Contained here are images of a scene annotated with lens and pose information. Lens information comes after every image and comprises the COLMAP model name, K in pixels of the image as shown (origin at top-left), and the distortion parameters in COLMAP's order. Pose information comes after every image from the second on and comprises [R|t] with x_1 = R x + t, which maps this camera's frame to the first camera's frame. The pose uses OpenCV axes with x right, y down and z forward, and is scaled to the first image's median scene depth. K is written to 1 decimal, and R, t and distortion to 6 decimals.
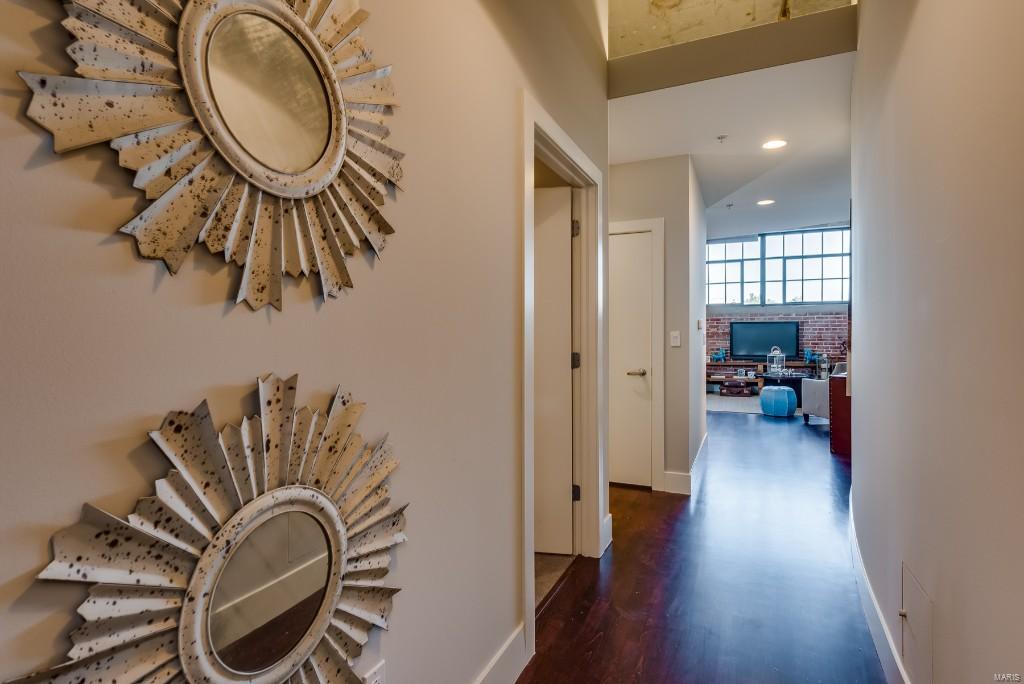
lens RADIAL K [[515.6, 0, 511.3], [0, 515.6, 337.9], [0, 0, 1]] dist [0.006116, 0.000347]
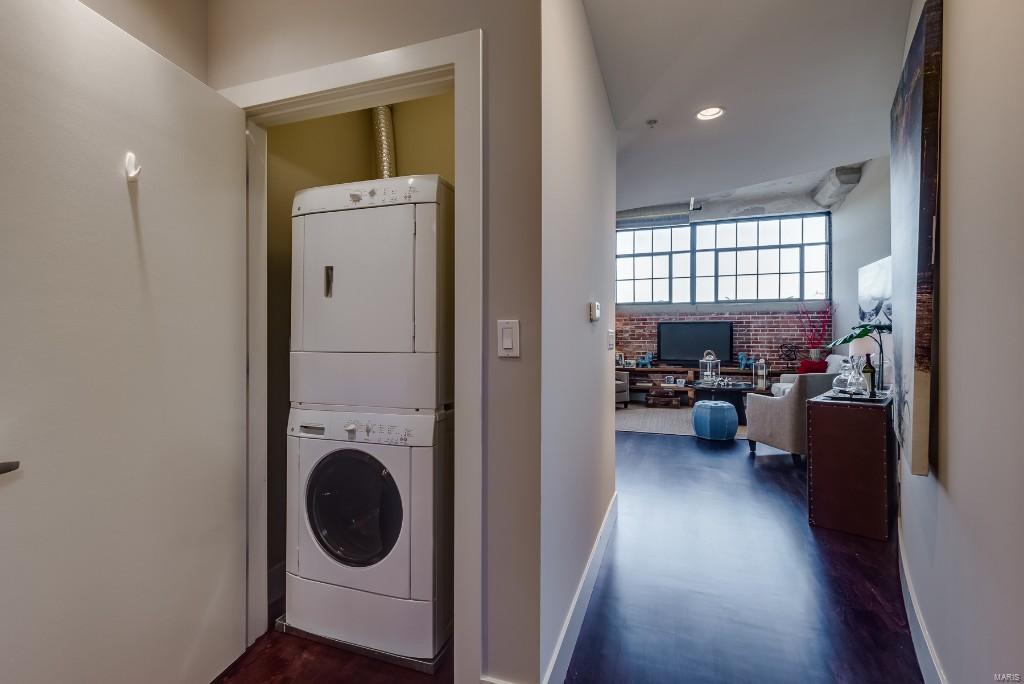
lens RADIAL K [[461.7, 0, 509.0], [0, 461.7, 338.4], [0, 0, 1]] dist [0.012252, 0.000150]
pose [[0.996356, 0.002092, 0.085262, 0.106567], [-0.001684, 0.999987, -0.004850, 0.001145], [-0.085271, 0.004689, 0.996347, 0.240153]]
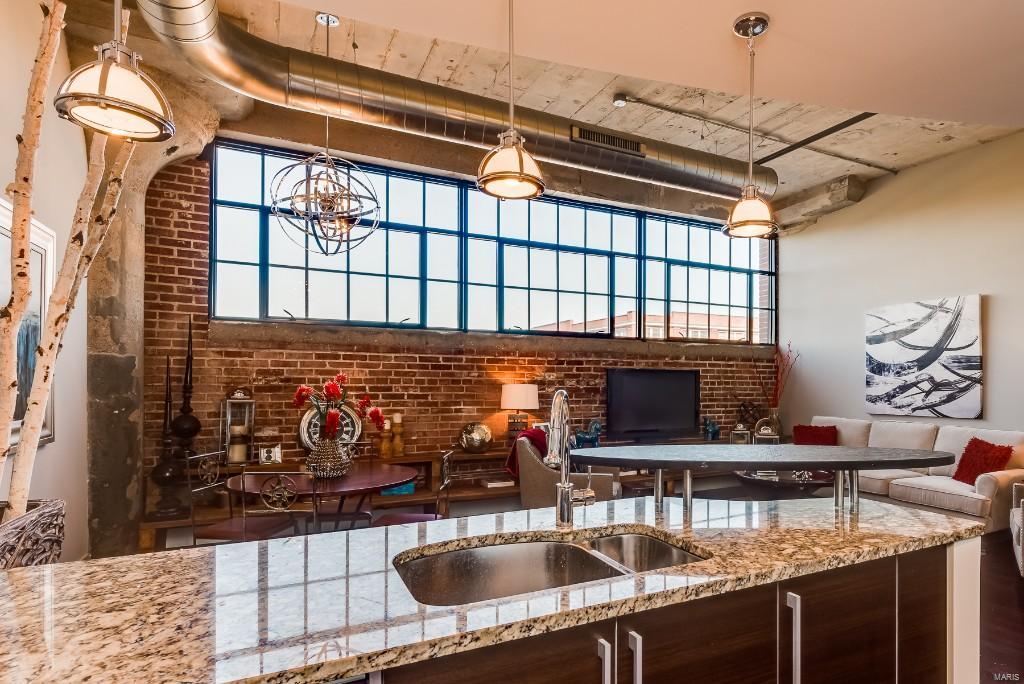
lens RADIAL K [[573.9, 0, 574.8], [0, 573.9, 381.0], [0, 0, 1]] dist [0.021058, -0.006886]
pose [[0.610464, 0.004286, 0.792033, -0.054240], [-0.001063, 0.999989, -0.004592, -0.015620], [-0.792043, 0.001961, 0.610462, 0.692897]]
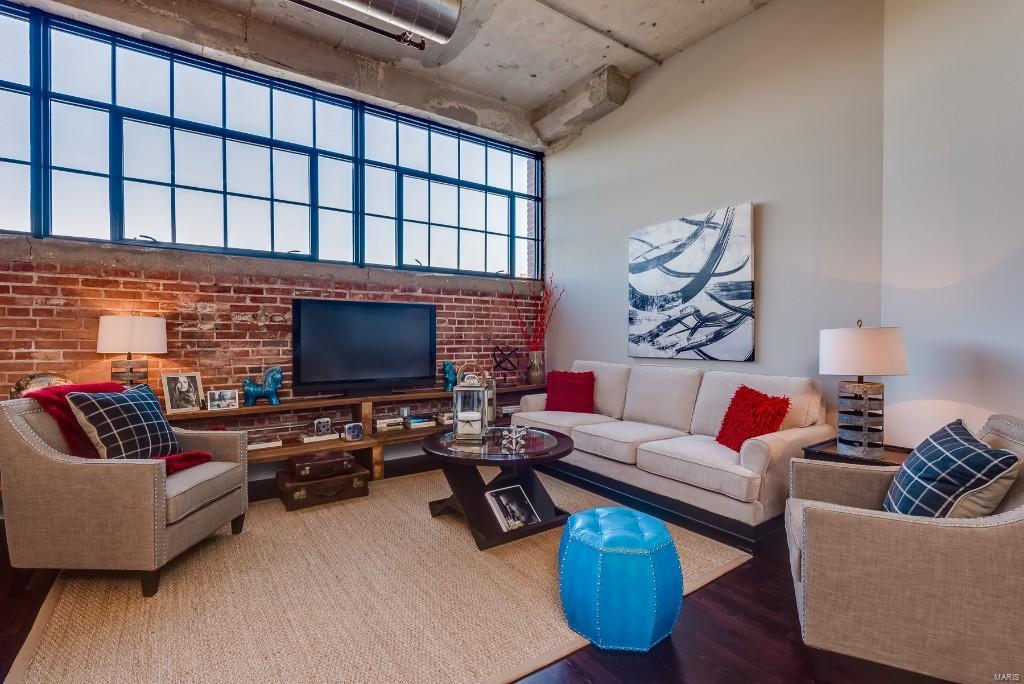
lens RADIAL K [[480.7, 0, 508.9], [0, 480.7, 338.7], [0, 0, 1]] dist [0.019616, -0.009418]
pose [[0.509594, -0.003085, 0.860409, 0.200733], [0.000723, 0.999995, 0.003158, -0.001382], [-0.860415, -0.000987, 0.509594, 0.695573]]
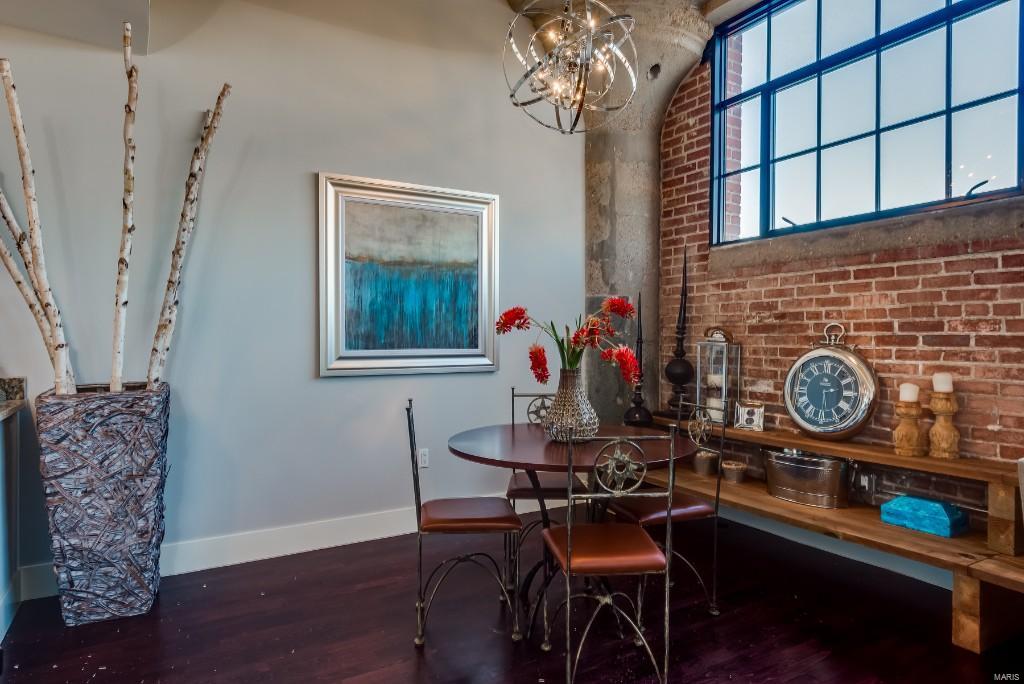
lens RADIAL K [[612.7, 0, 509.7], [0, 612.7, 338.0], [0, 0, 1]] dist [0.014783, -0.004823]
pose [[0.820257, -0.000777, -0.571995, 0.251053], [-0.004027, 0.999966, -0.007133, -0.002300], [0.571981, 0.008155, 0.820226, 0.787035]]
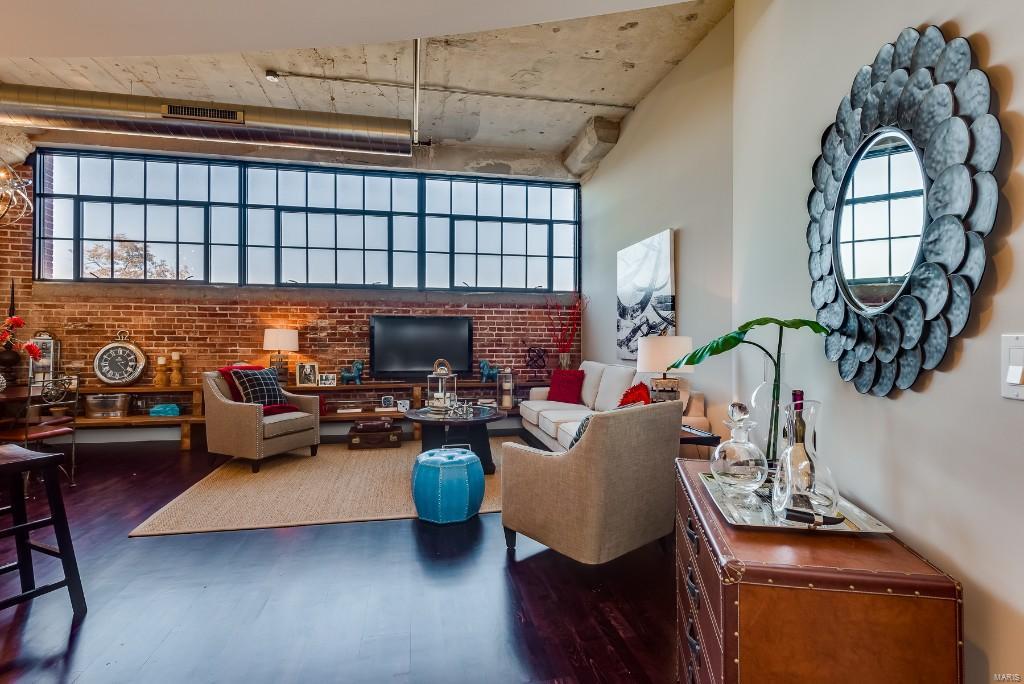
lens RADIAL K [[500.5, 0, 509.7], [0, 500.5, 339.7], [0, 0, 1]] dist [0.010819, -0.005377]
pose [[0.812451, 0.000178, 0.583030, 0.228437], [-0.001222, 0.999998, 0.001398, -0.004098], [-0.583029, -0.001848, 0.812449, 0.460188]]
